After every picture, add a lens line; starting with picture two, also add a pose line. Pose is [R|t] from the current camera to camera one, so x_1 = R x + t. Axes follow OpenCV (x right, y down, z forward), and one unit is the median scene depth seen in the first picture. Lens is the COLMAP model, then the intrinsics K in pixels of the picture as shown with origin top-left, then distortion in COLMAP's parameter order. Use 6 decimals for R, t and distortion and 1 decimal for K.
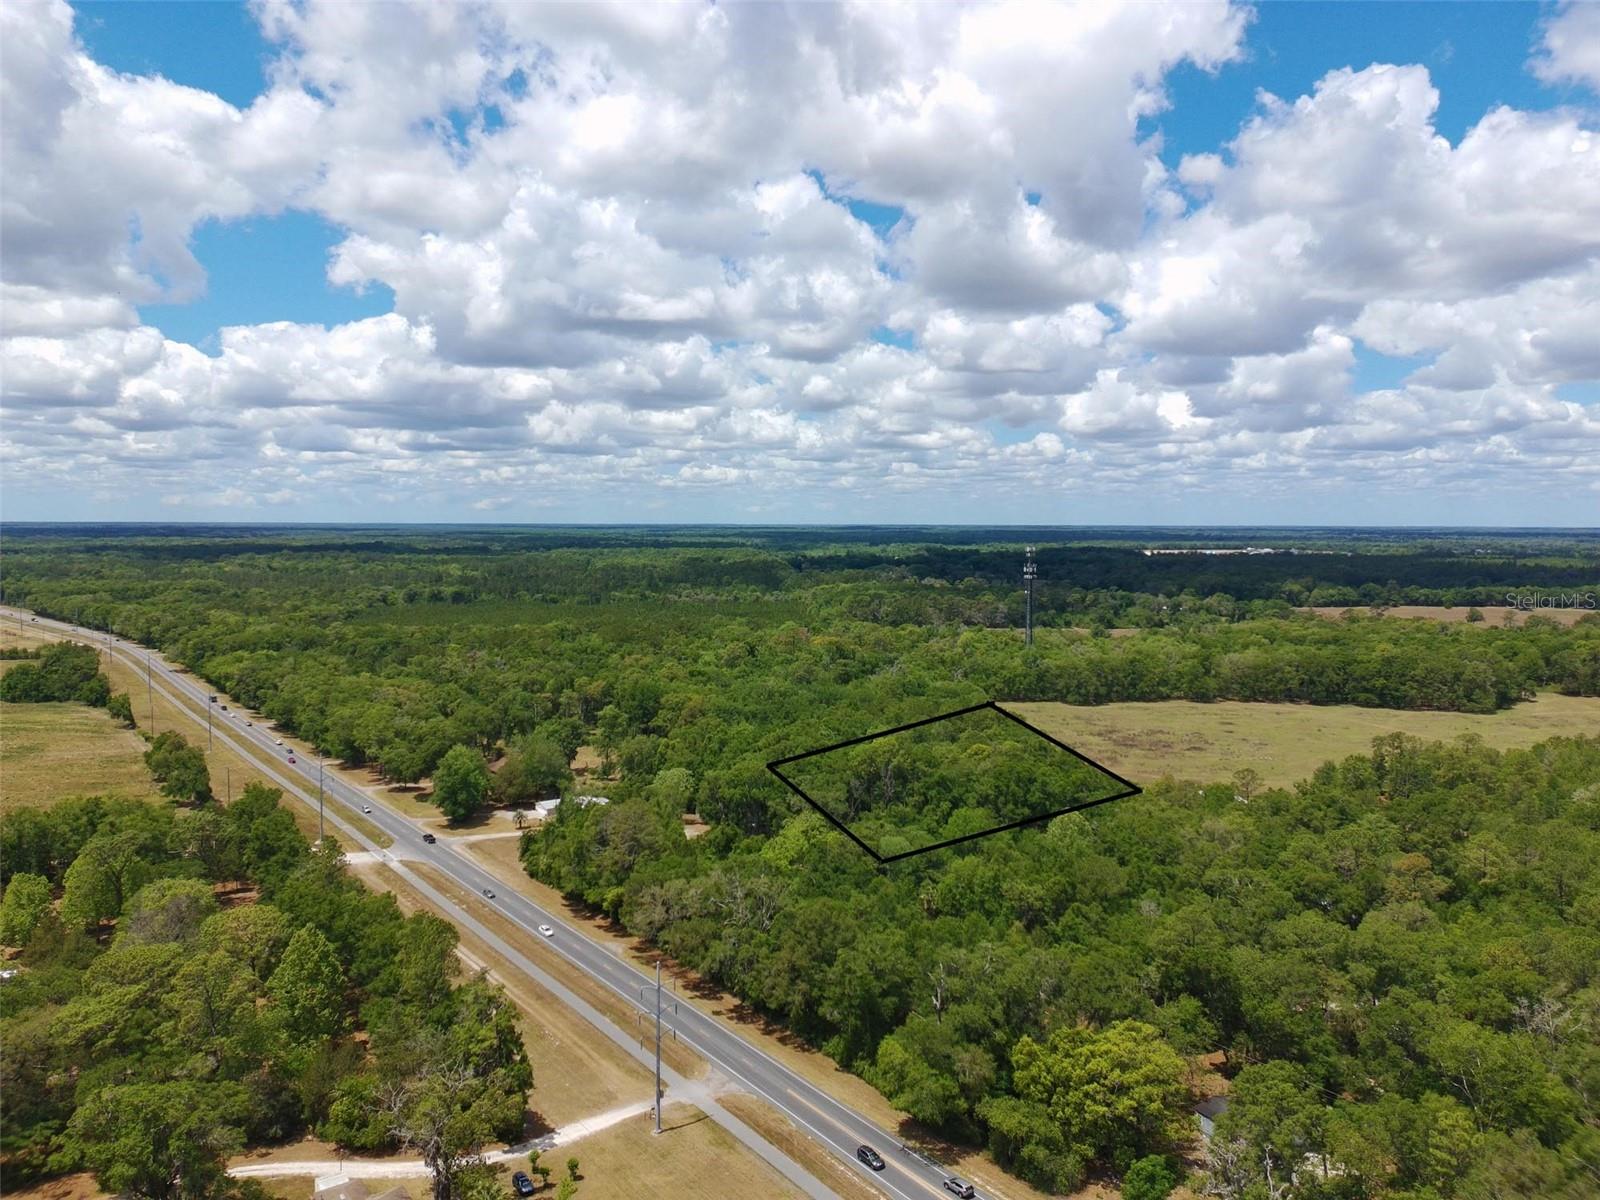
lens RADIAL K [[1172.9, 0, 790.9], [0, 1172.9, 586.4], [0, 0, 1]] dist [0.088664, -0.087627]
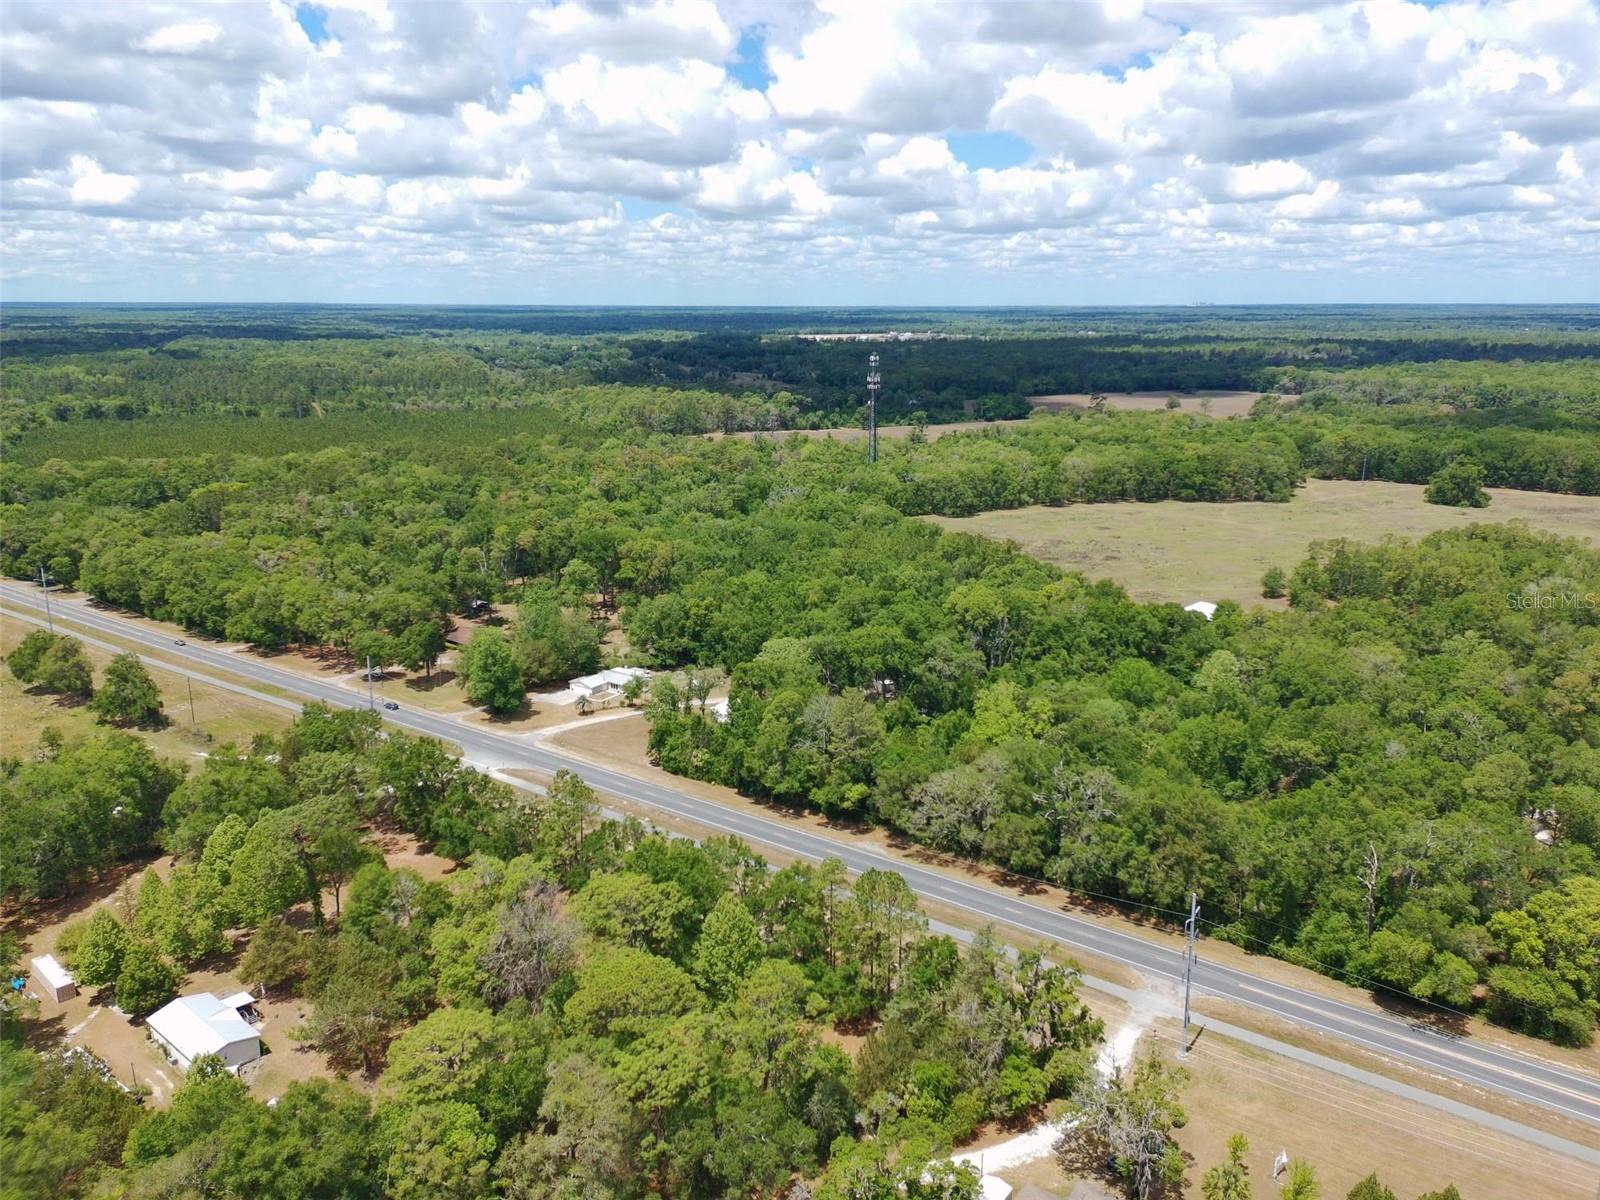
lens RADIAL K [[1172.9, 0, 790.9], [0, 1172.9, 586.4], [0, 0, 1]] dist [0.088664, -0.087627]
pose [[0.949685, -0.076755, 0.303658, -0.205985], [0.020646, 0.982740, 0.183835, -0.031037], [-0.312527, -0.168316, 0.934878, 0.077751]]
